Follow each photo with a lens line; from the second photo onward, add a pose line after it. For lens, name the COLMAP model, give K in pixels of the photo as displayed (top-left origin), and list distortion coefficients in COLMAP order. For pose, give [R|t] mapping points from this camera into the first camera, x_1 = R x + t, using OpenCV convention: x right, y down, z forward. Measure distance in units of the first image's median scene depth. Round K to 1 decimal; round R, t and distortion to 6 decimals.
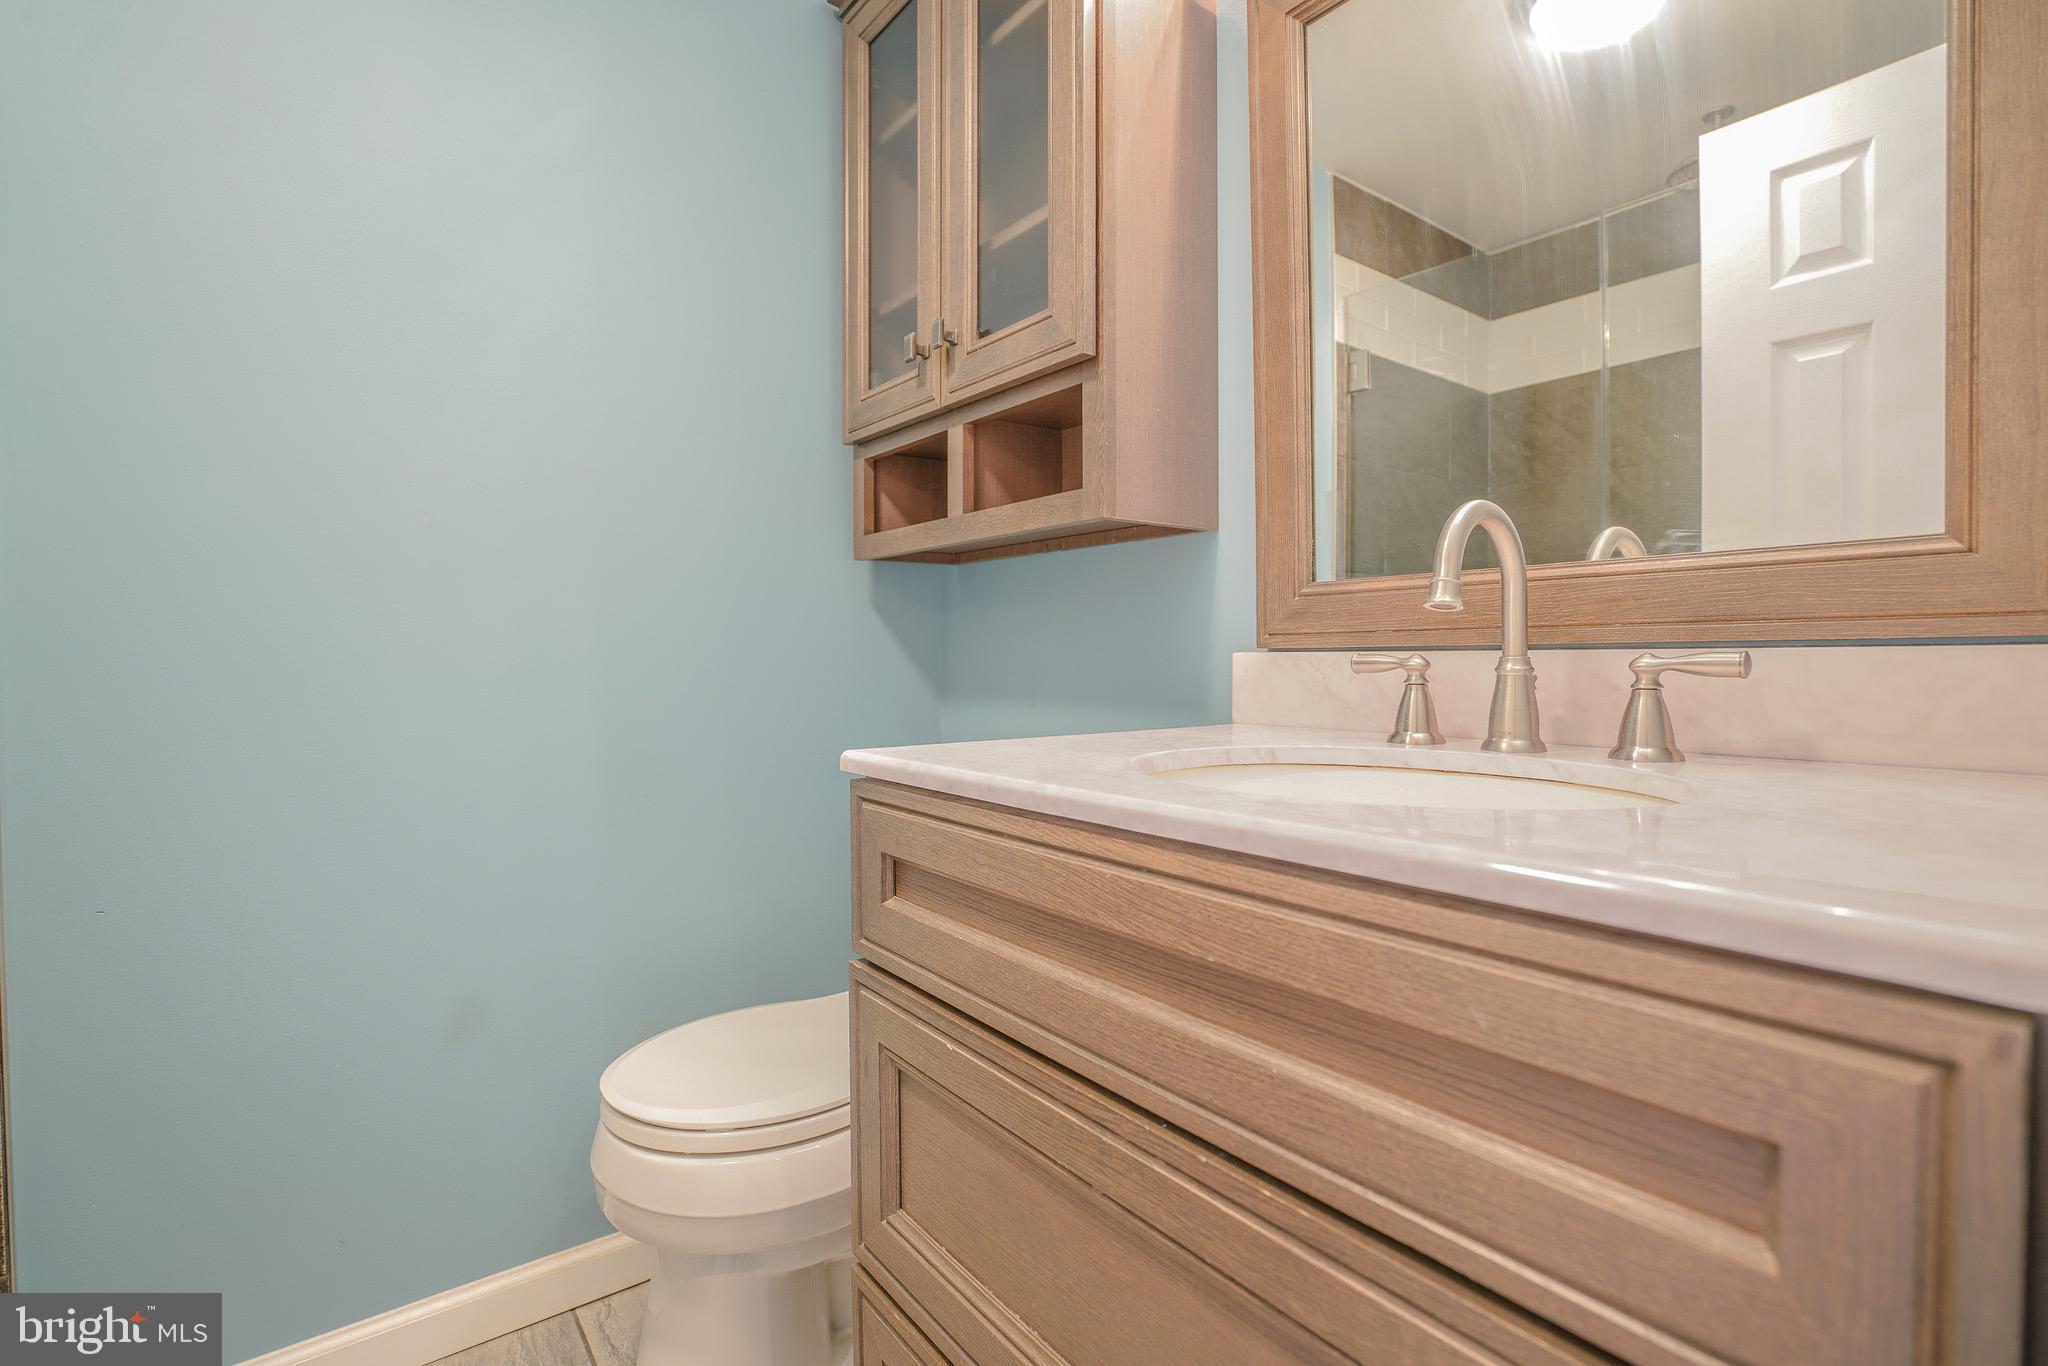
lens RADIAL K [[968.9, 0, 1022.7], [0, 968.9, 687.5], [0, 0, 1]] dist [-0.051575, 0.018590]
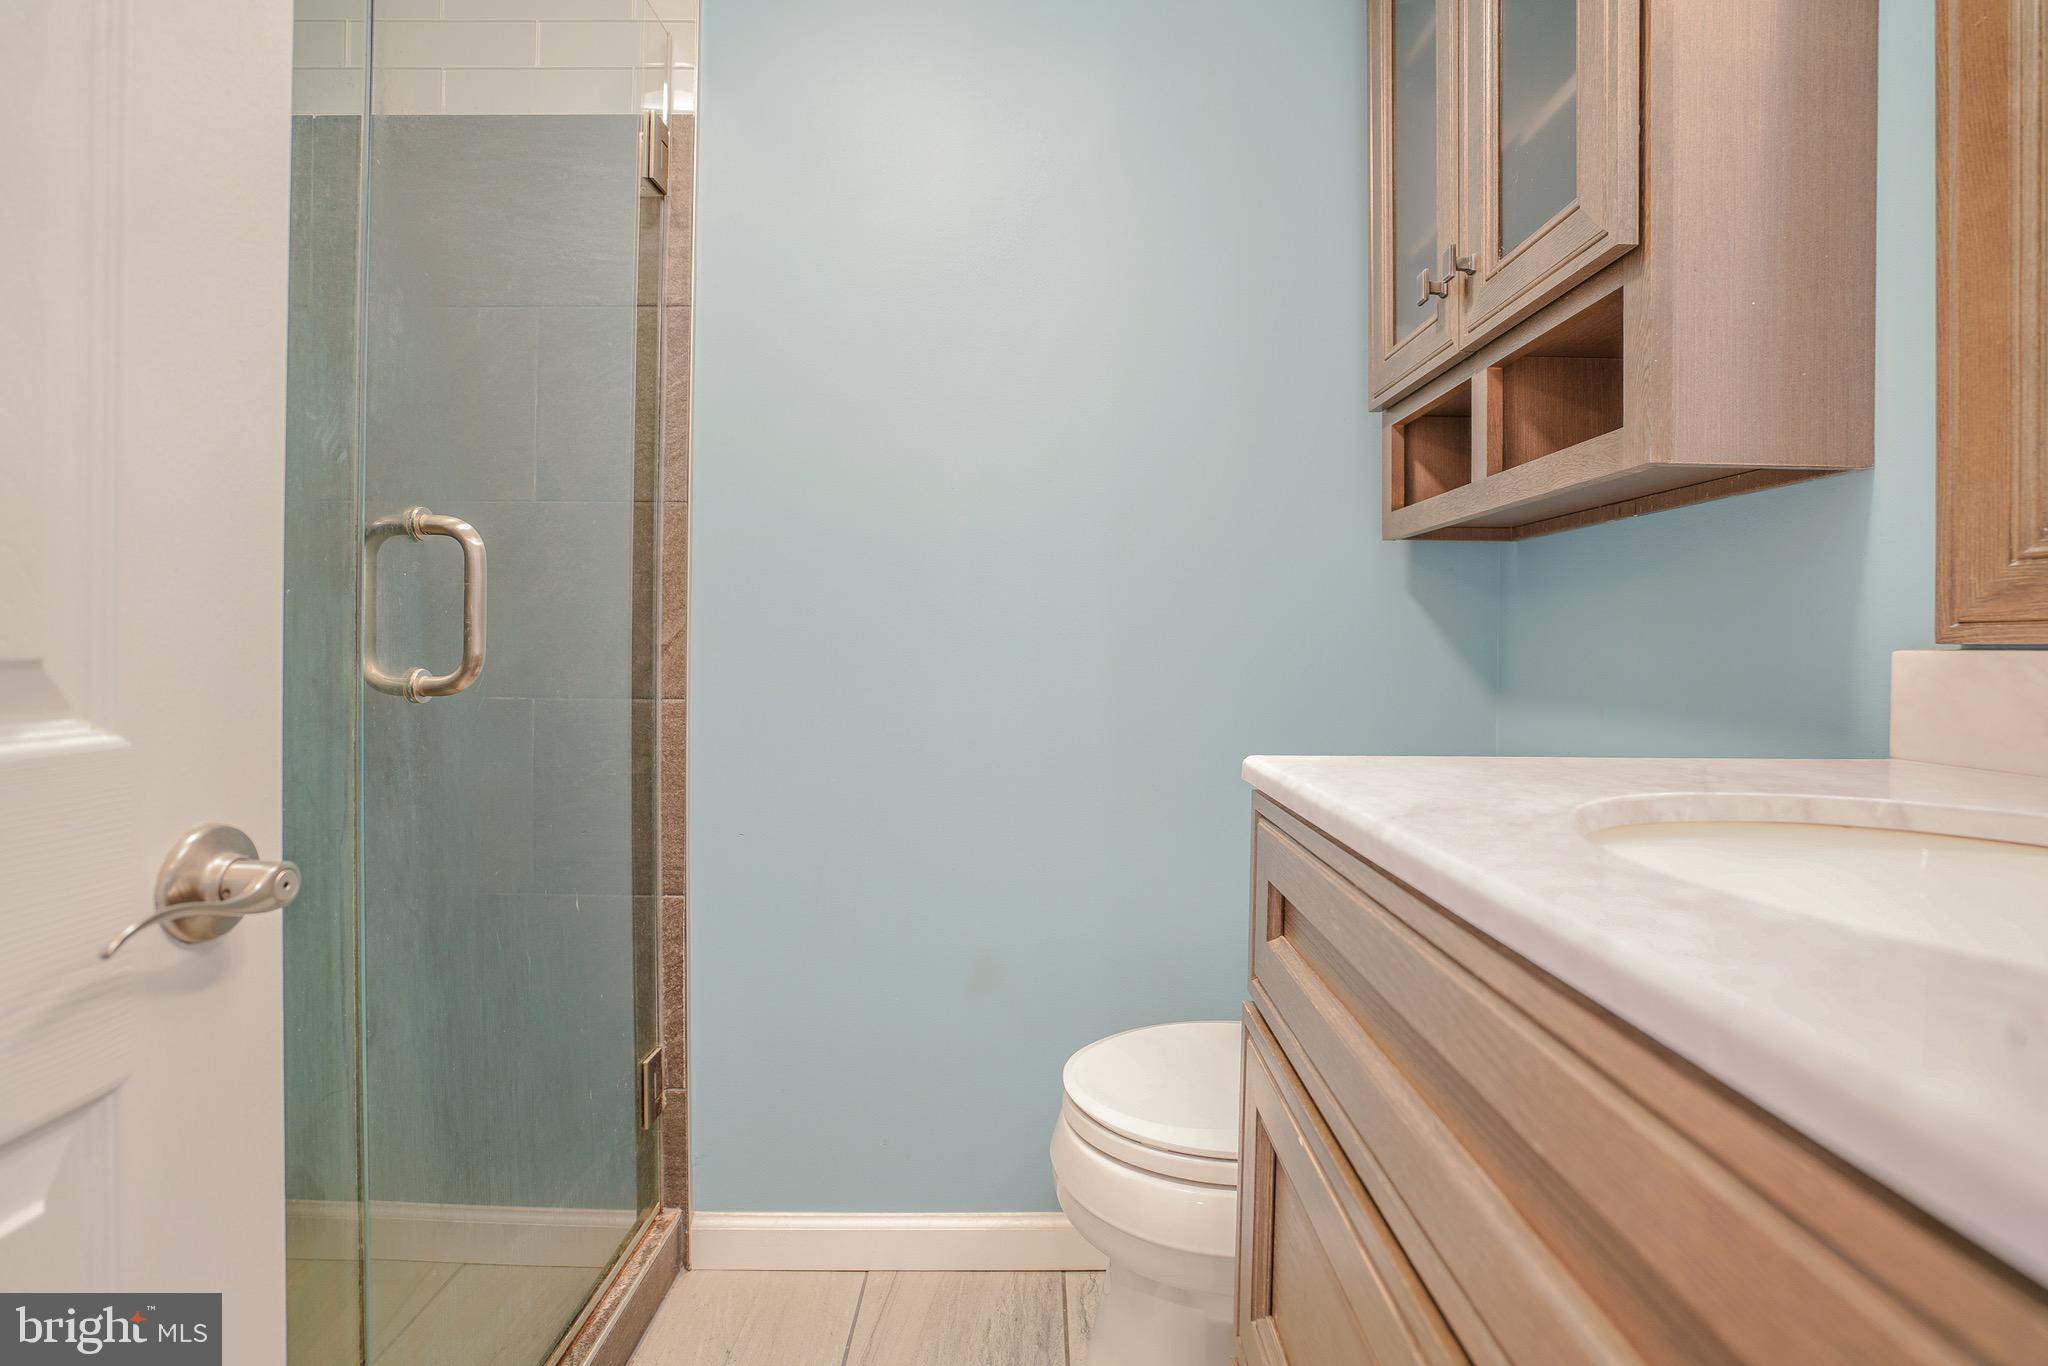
lens RADIAL K [[968.9, 0, 1020.6], [0, 968.9, 654.7], [0, 0, 1]] dist [-0.051575, 0.018590]
pose [[0.800393, 0.017969, -0.599206, 0.125883], [-0.032937, 0.999359, -0.014027, -0.004871], [0.598569, 0.030963, 0.800472, 0.137544]]
